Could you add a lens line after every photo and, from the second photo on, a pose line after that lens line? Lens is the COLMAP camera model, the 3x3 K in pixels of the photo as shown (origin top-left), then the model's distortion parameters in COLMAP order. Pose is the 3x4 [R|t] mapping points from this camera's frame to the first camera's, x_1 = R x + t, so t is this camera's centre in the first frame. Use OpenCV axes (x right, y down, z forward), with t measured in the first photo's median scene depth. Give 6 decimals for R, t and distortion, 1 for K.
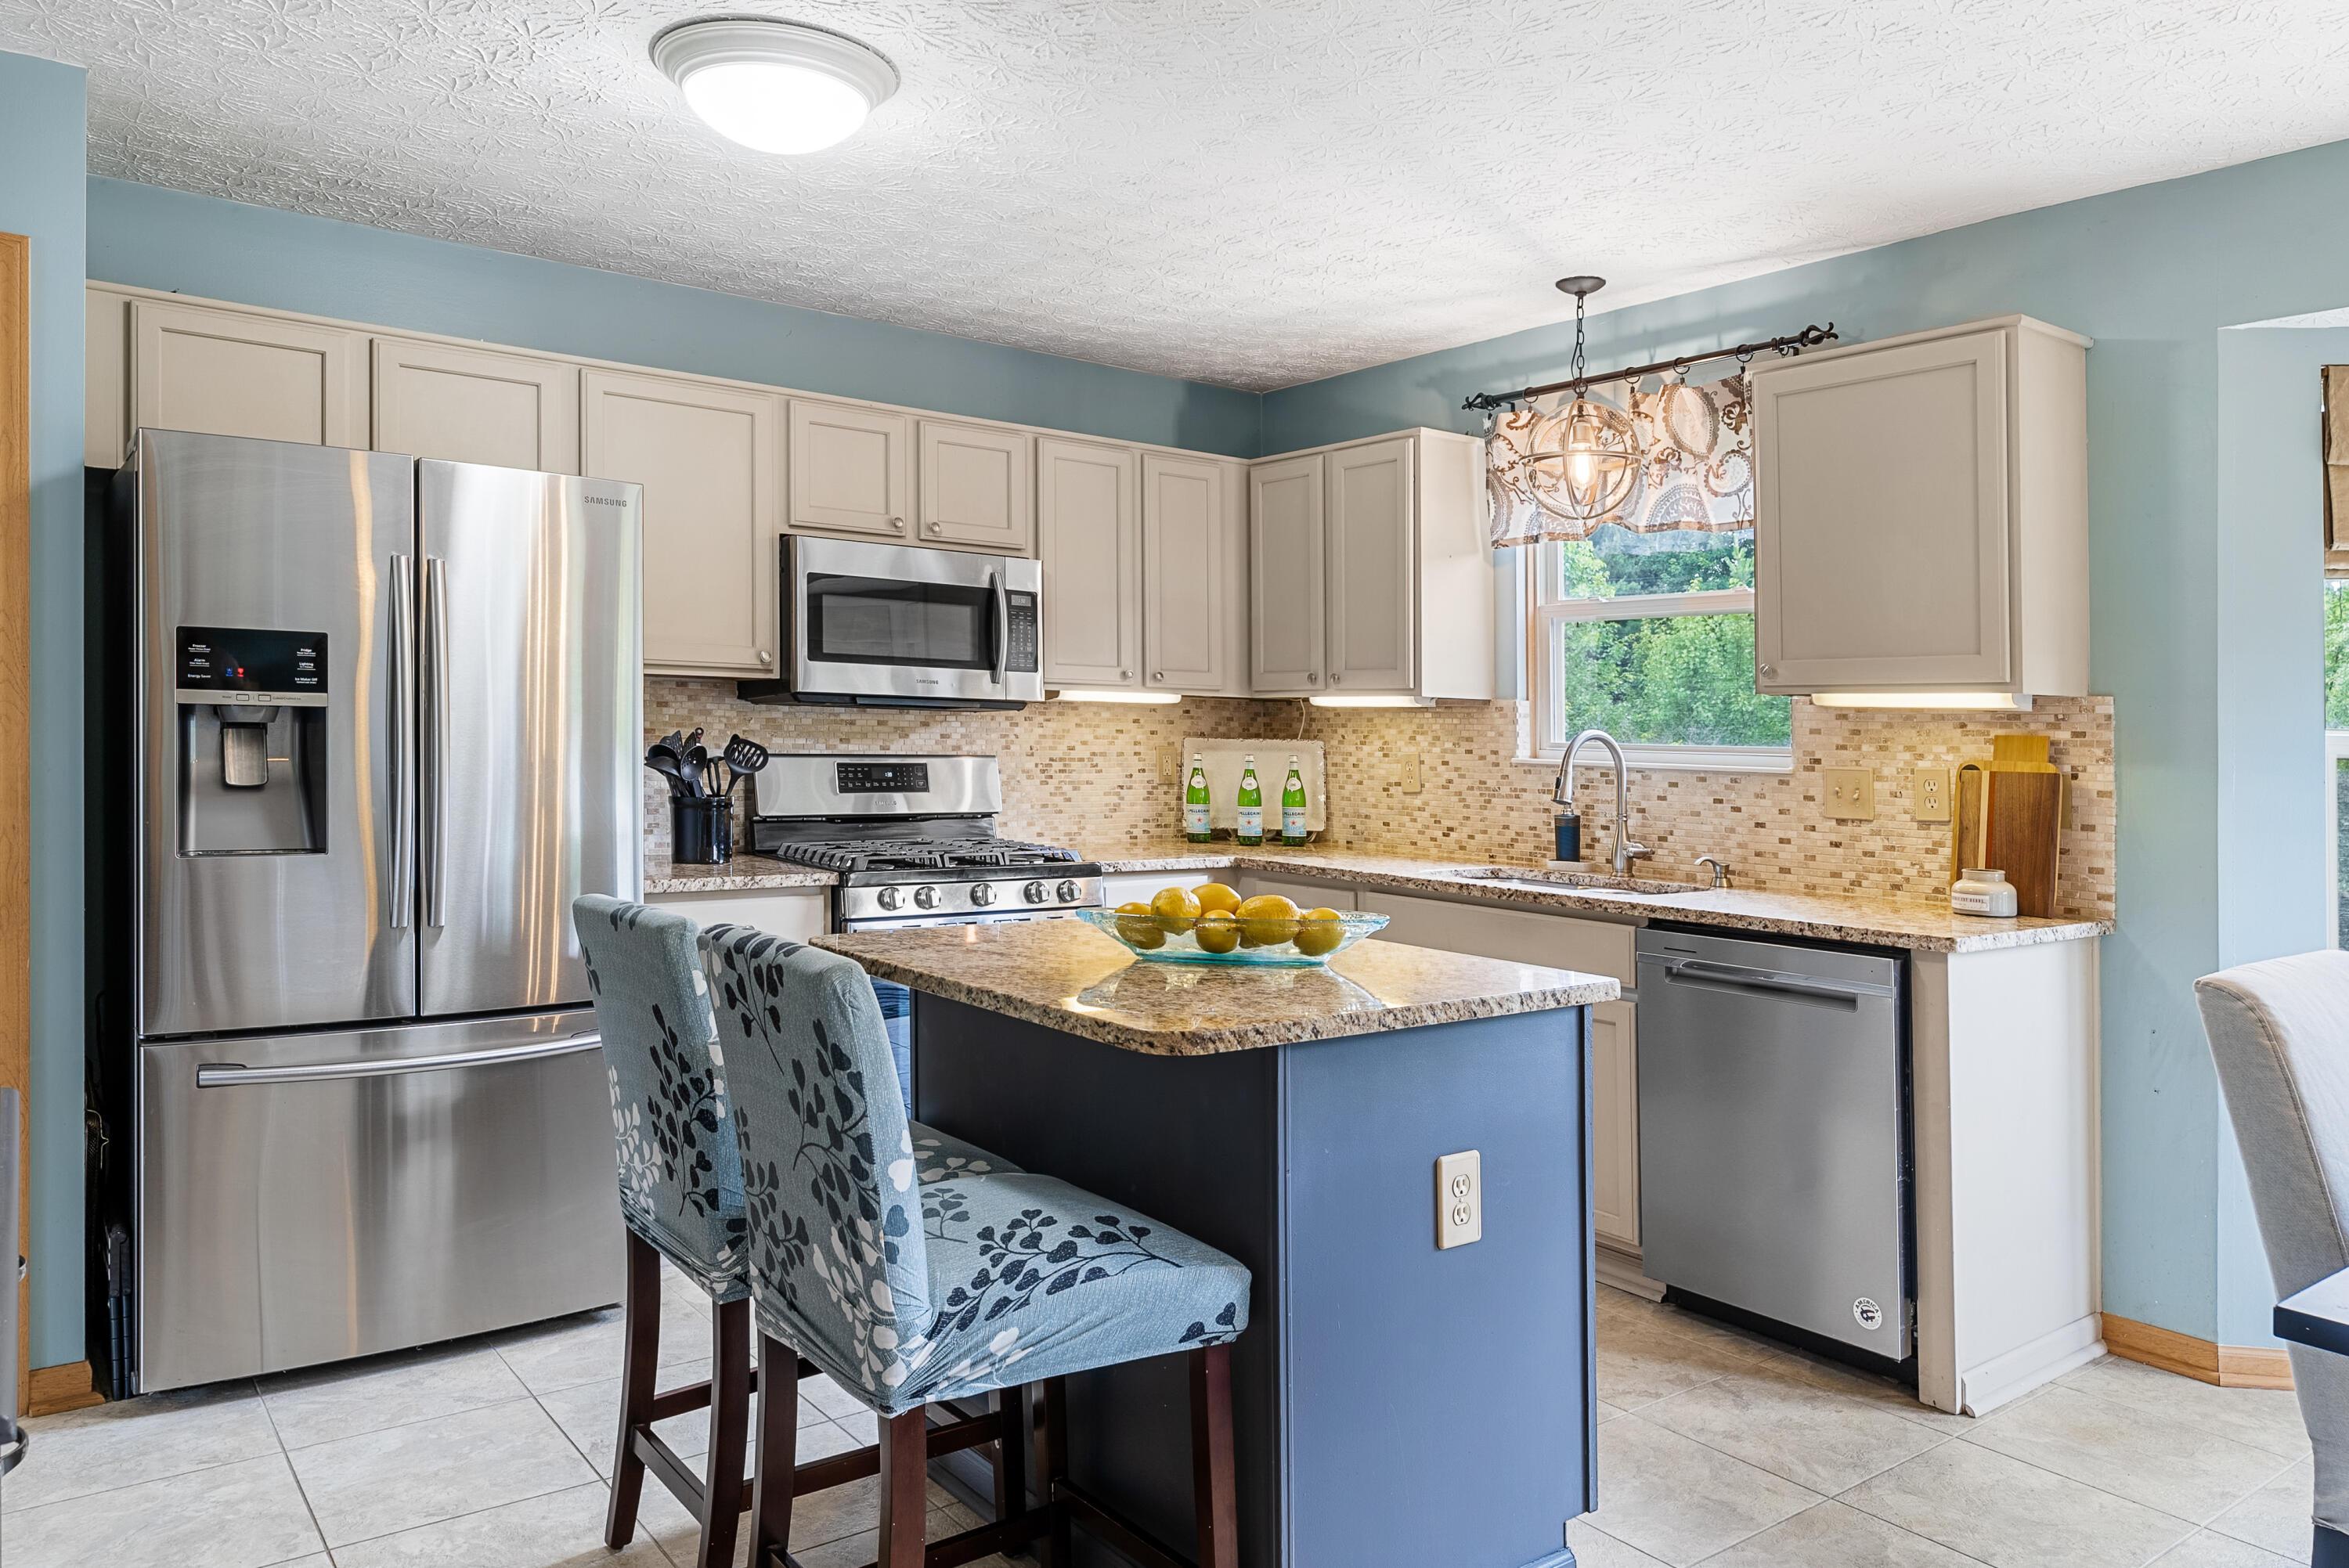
lens RADIAL K [[1600.0, 0, 1197.0], [0, 1600.0, 659.8], [0, 0, 1]] dist [-0.002615, -0.000187]
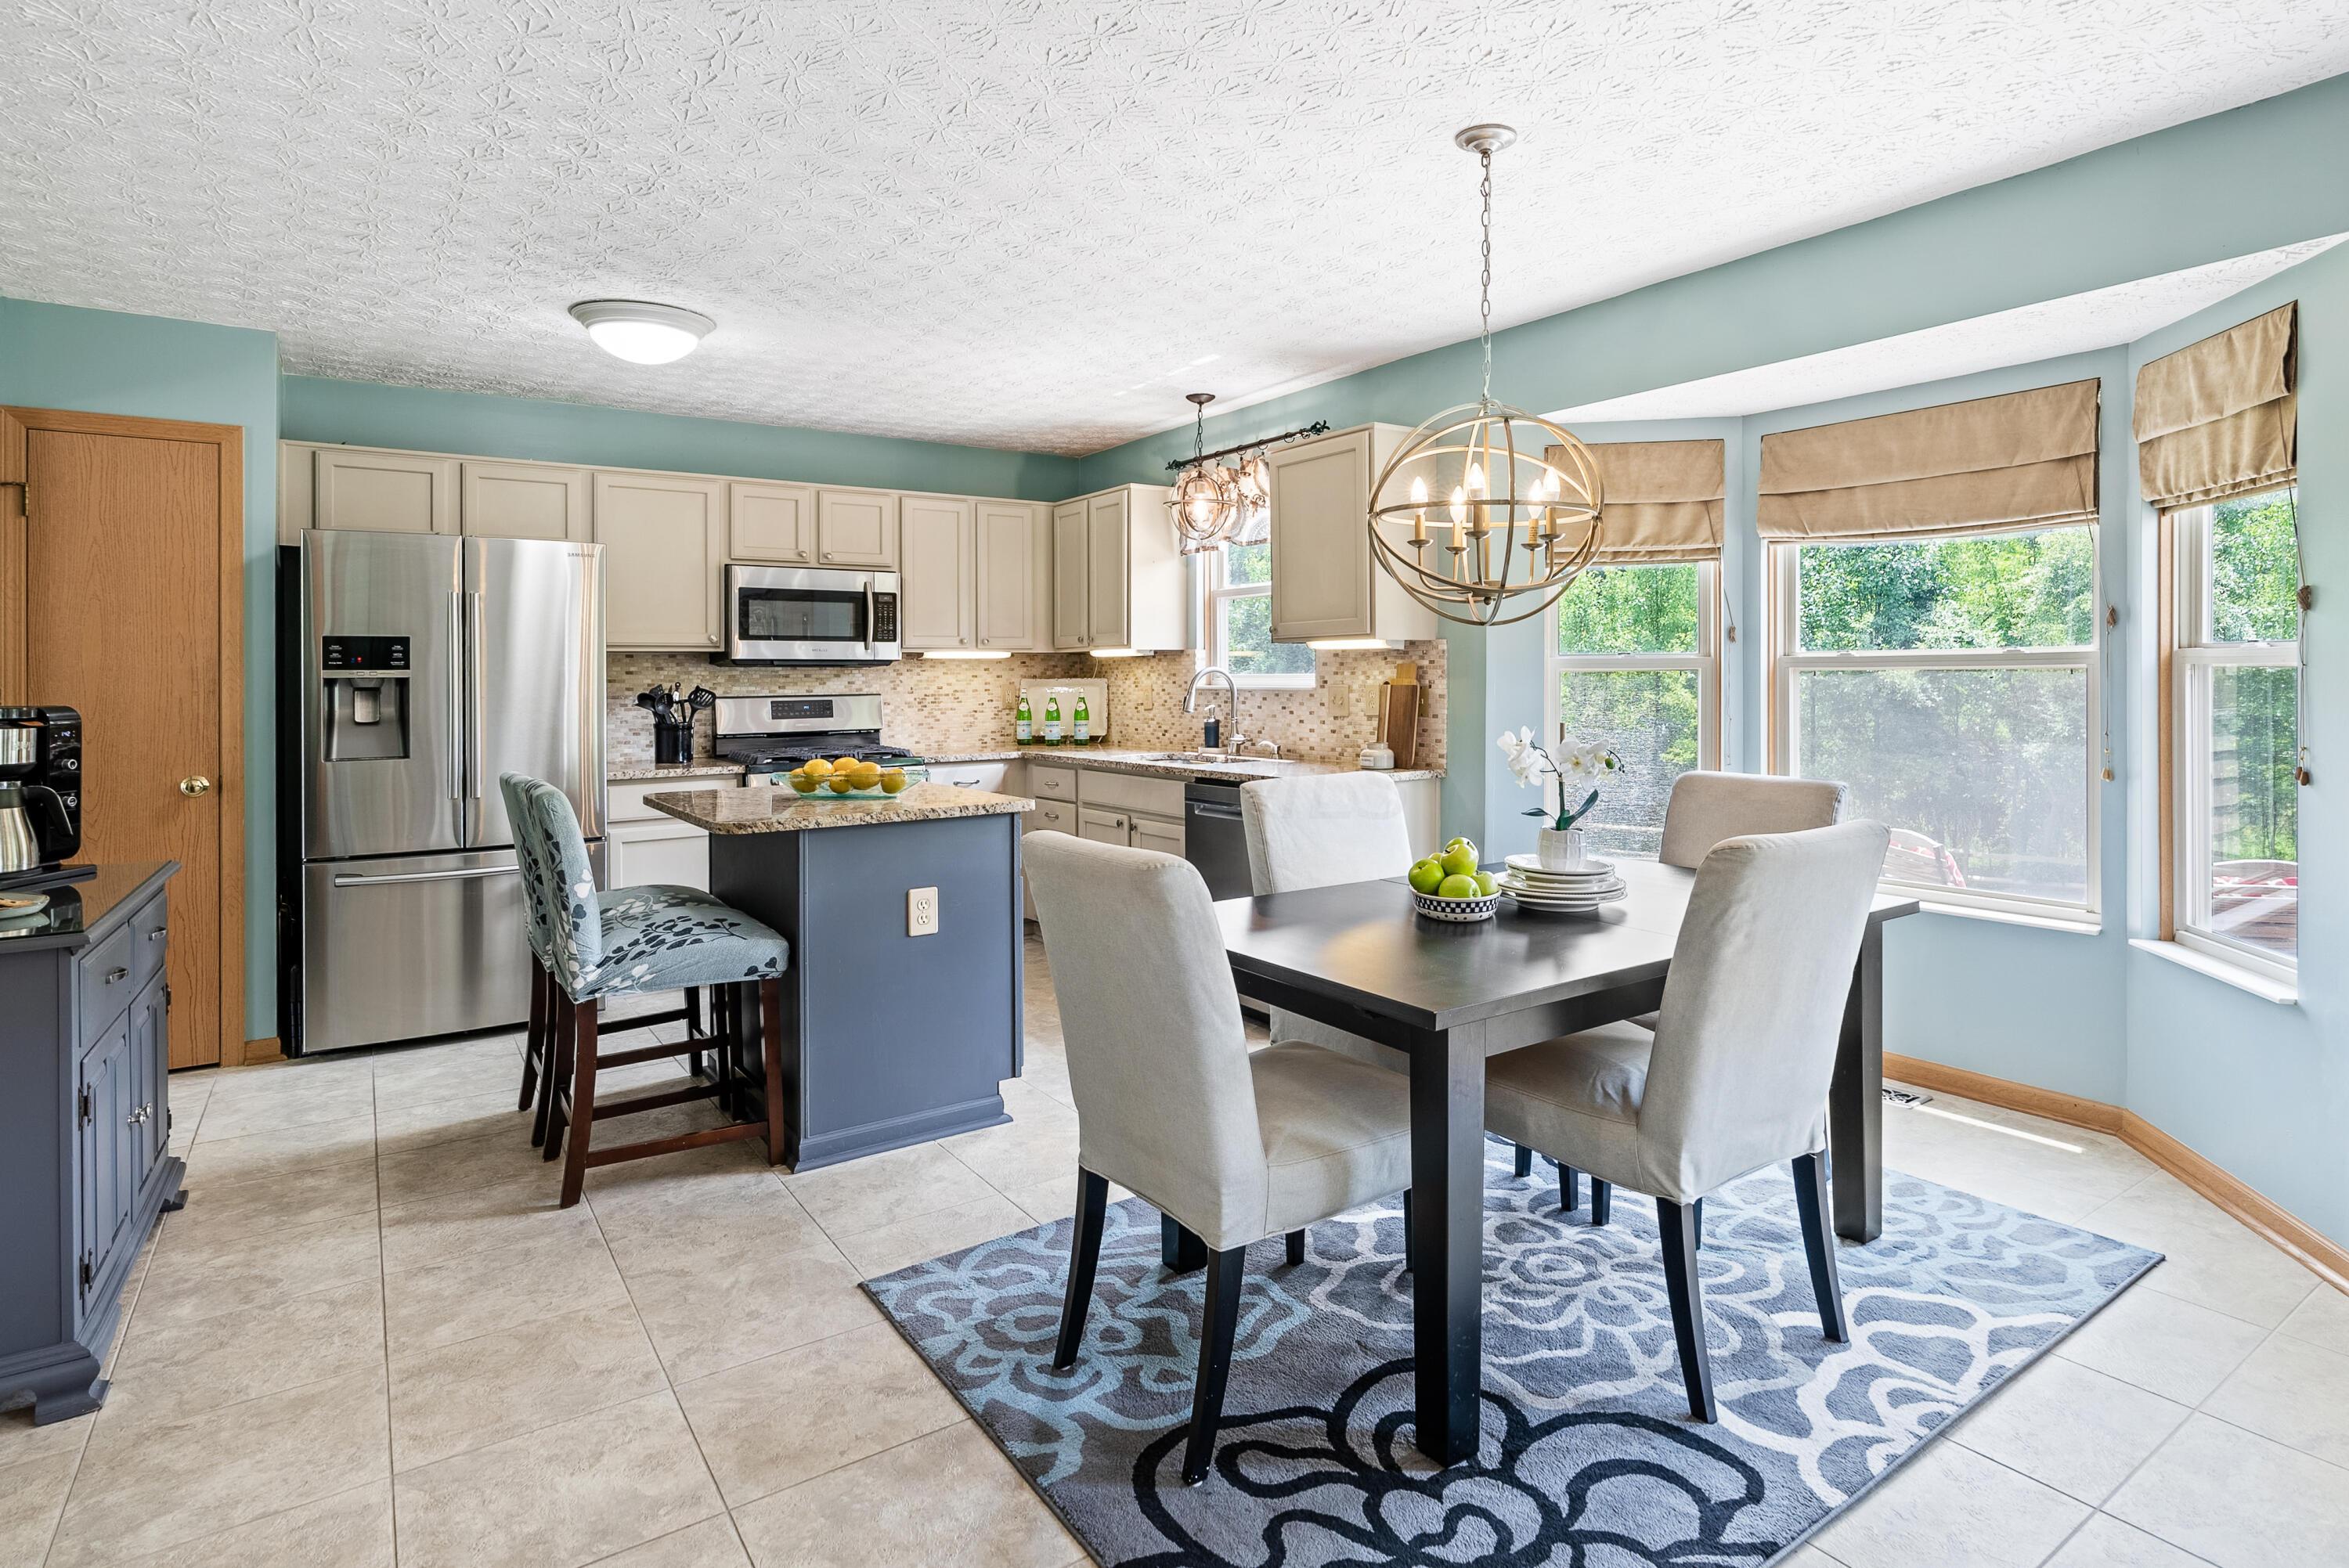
lens RADIAL K [[1216.3, 0, 1240.8], [0, 1216.3, 593.5], [0, 0, 1]] dist [-0.000821, 0.000120]
pose [[0.999122, -0.032459, -0.026500, 0.318073], [0.031914, 0.999275, -0.020744, -0.005090], [0.027154, 0.019880, 0.999434, -0.257375]]
